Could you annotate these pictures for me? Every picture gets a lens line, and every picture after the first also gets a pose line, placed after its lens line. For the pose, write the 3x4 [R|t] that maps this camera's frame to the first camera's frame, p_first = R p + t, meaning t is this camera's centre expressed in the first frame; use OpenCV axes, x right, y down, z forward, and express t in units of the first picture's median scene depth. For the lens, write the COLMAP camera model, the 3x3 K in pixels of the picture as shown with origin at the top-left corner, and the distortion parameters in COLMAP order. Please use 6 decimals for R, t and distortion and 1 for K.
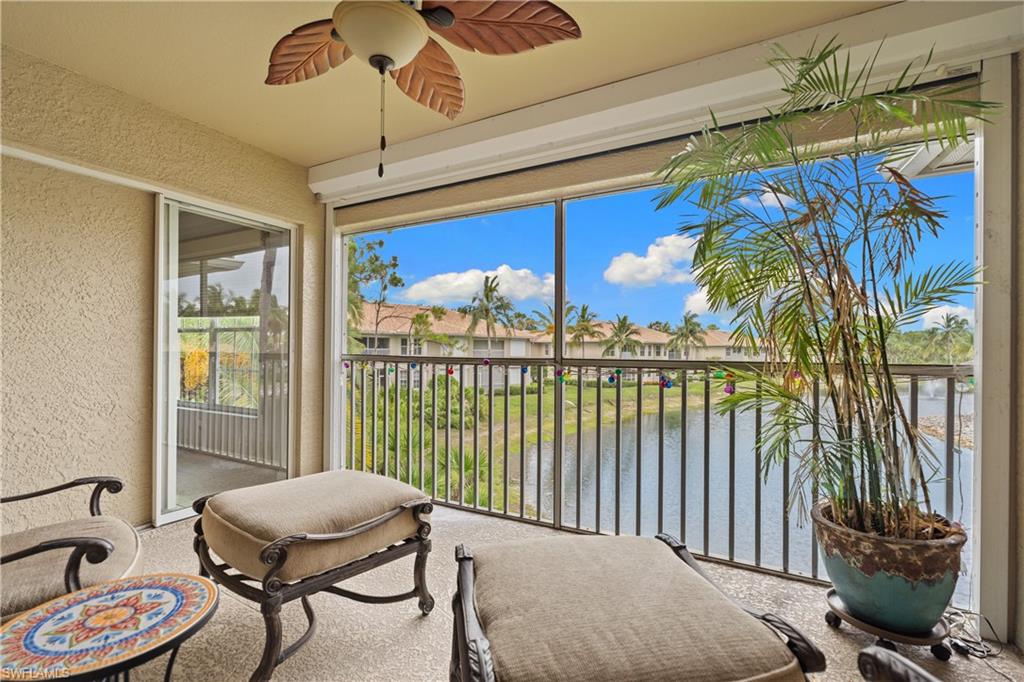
lens RADIAL K [[459.4, 0, 505.5], [0, 459.4, 347.8], [0, 0, 1]] dist [-0.011973, 0.001696]
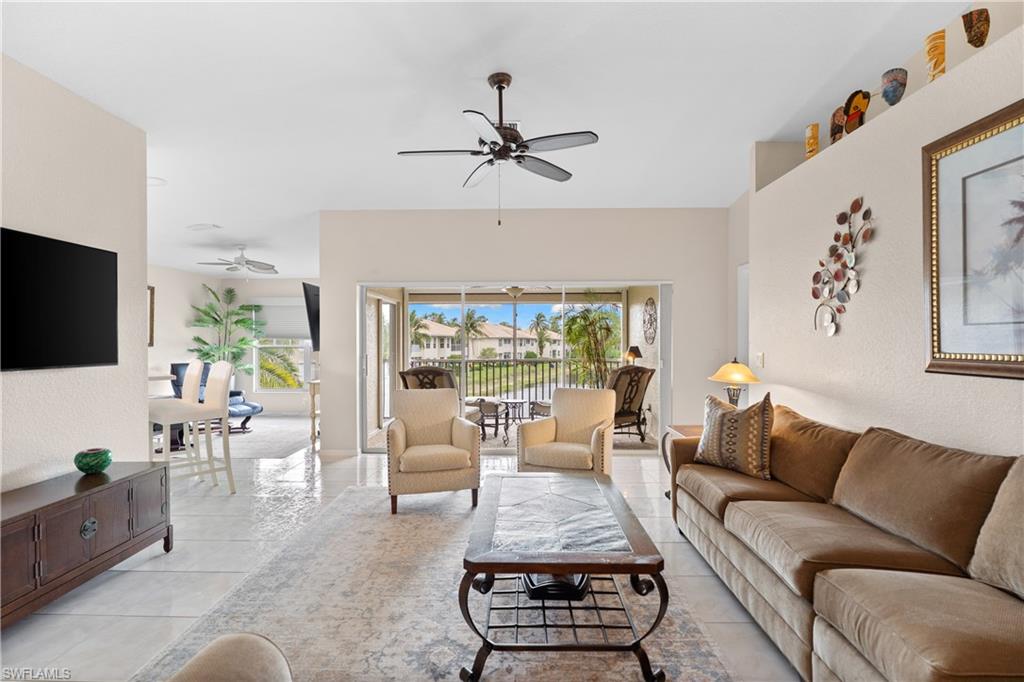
lens RADIAL K [[480.2, 0, 504.9], [0, 480.2, 347.9], [0, 0, 1]] dist [-0.003817, 0.000444]
pose [[0.891244, -0.015597, 0.453255, -0.048260], [0.007445, 0.999777, 0.019765, -0.003981], [-0.453463, -0.014240, 0.891162, -0.061288]]
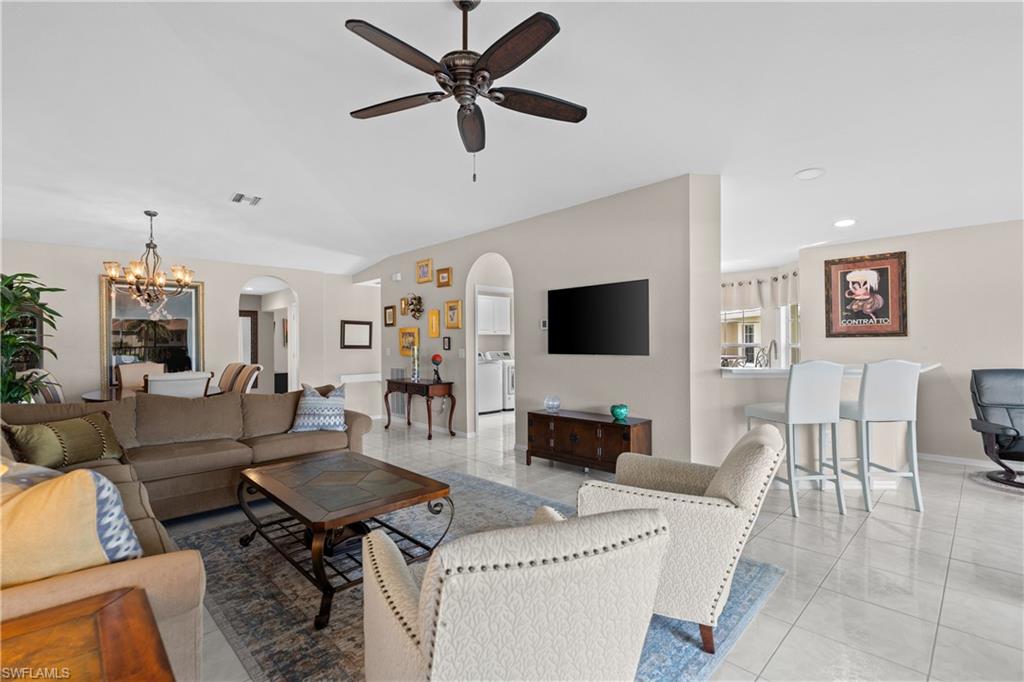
lens RADIAL K [[459.4, 0, 509.5], [0, 459.4, 341.0], [0, 0, 1]] dist [-0.011973, 0.001696]
pose [[-0.296169, -0.014856, -0.955020, -0.002646], [0.006508, 0.999824, -0.017571, -0.002920], [0.955113, -0.011419, -0.296020, -0.013243]]
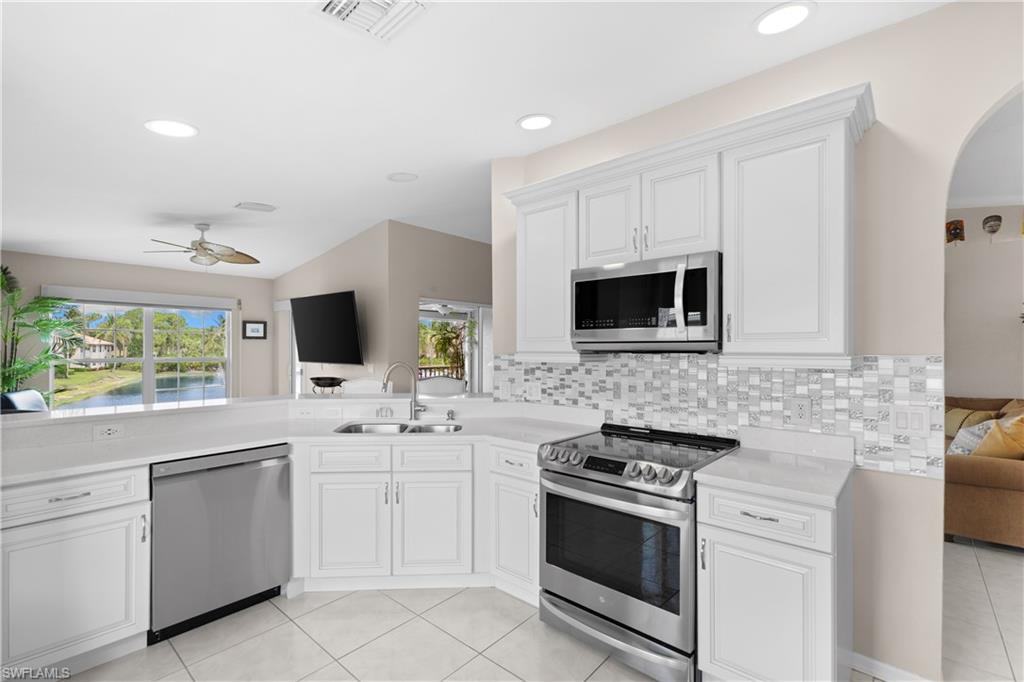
lens RADIAL K [[459.4, 0, 509.7], [0, 459.4, 346.1], [0, 0, 1]] dist [-0.011973, 0.001696]
pose [[0.229640, -0.004831, 0.973264, -0.099324], [-0.002783, 0.999980, 0.005620, -0.005485], [-0.973272, -0.003999, 0.229622, -0.017221]]
